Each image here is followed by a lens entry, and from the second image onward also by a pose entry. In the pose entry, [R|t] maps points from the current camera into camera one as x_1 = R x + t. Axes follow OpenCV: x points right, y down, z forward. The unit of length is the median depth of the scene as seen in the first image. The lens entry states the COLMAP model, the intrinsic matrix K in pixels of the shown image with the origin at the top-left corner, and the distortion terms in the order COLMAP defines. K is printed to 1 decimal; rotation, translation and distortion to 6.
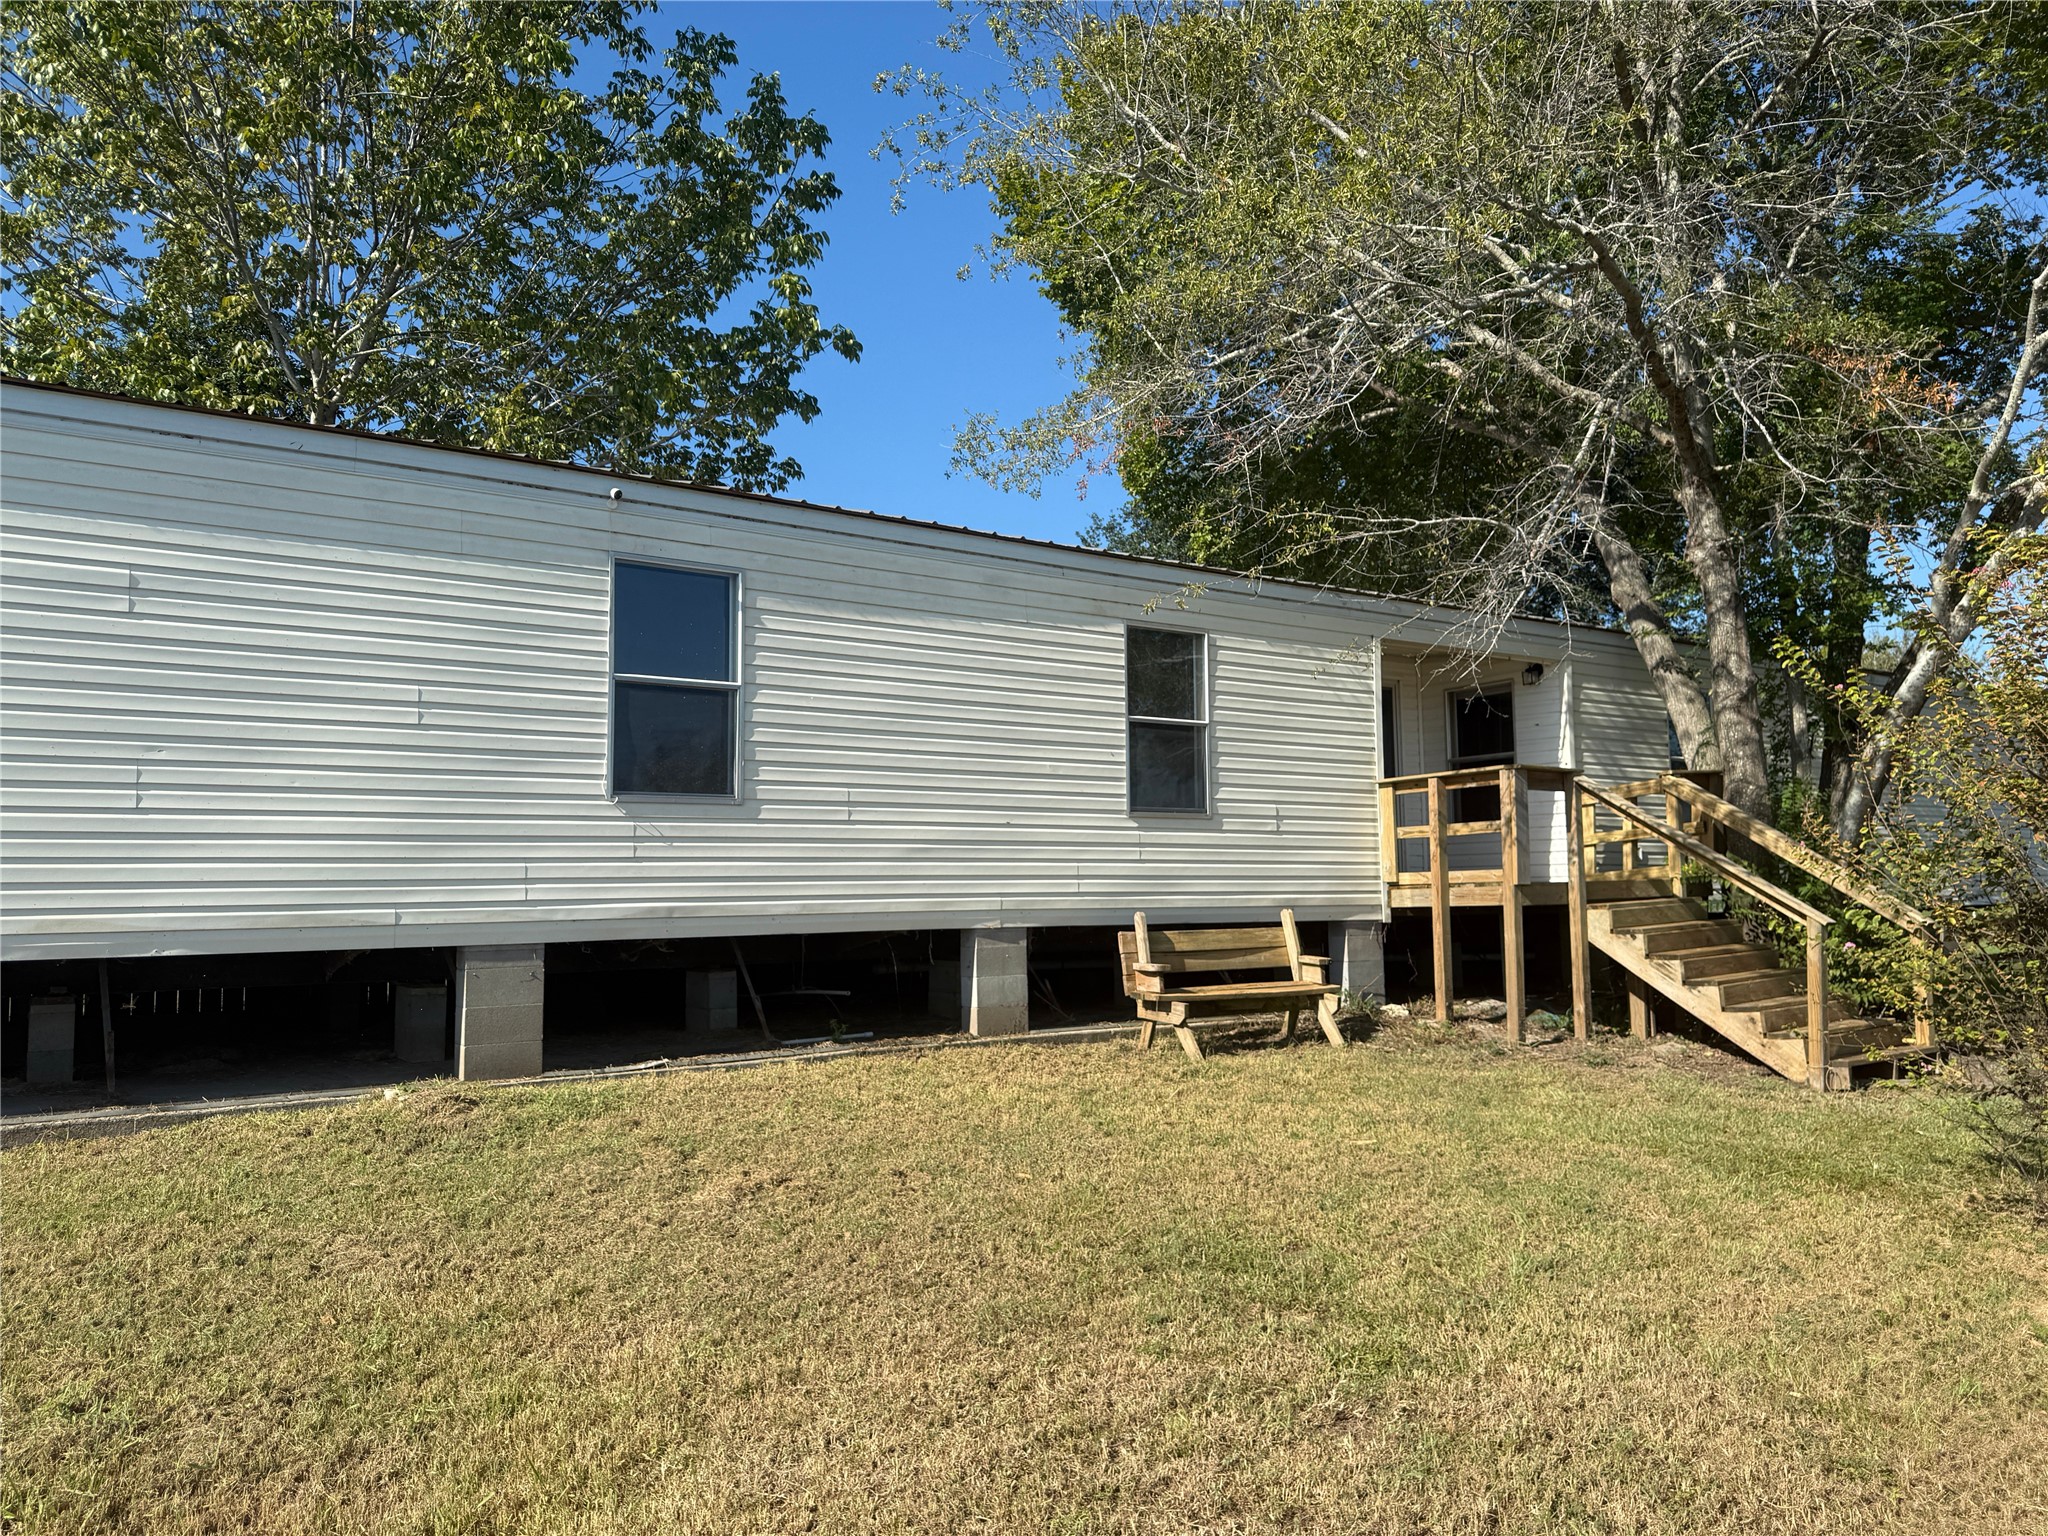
lens RADIAL K [[1436.2, 0, 1024.0], [0, 1436.2, 768.0], [0, 0, 1]] dist [0.097454, -0.150248]
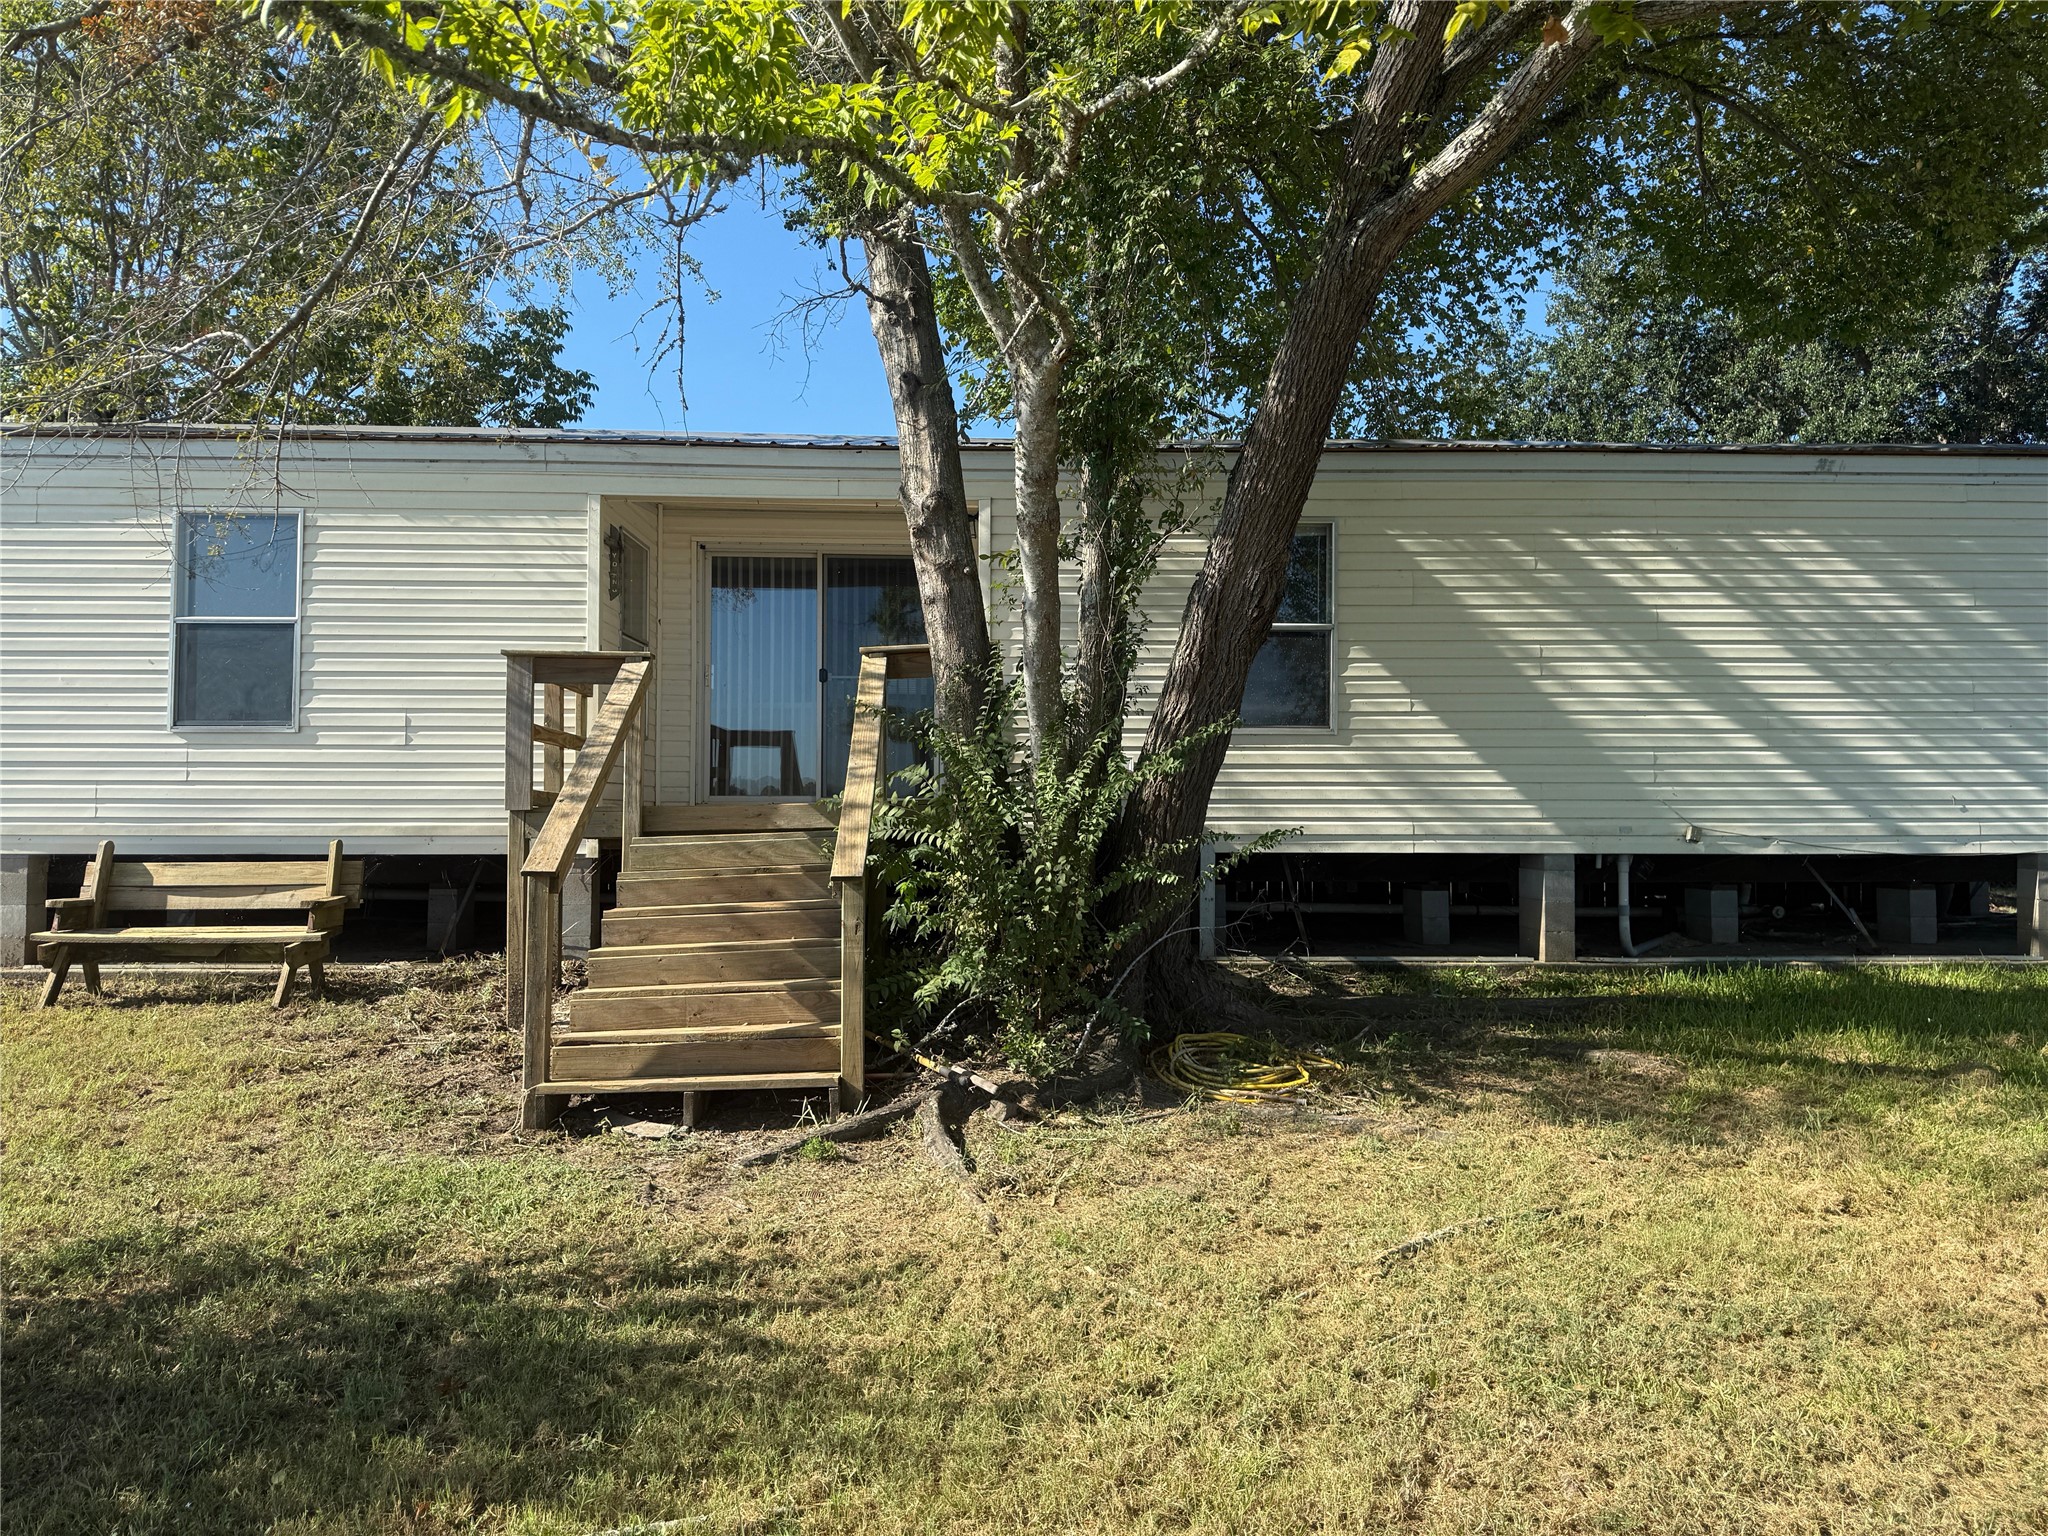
lens RADIAL K [[1201.8, 0, 1024.0], [0, 1201.8, 768.0], [0, 0, 1]] dist [0.064323, 0.000164]
pose [[0.833457, -0.010136, -0.552492, 0.793870], [0.037995, 0.998517, 0.038998, 0.039444], [0.551277, -0.053495, 0.832605, 0.560202]]
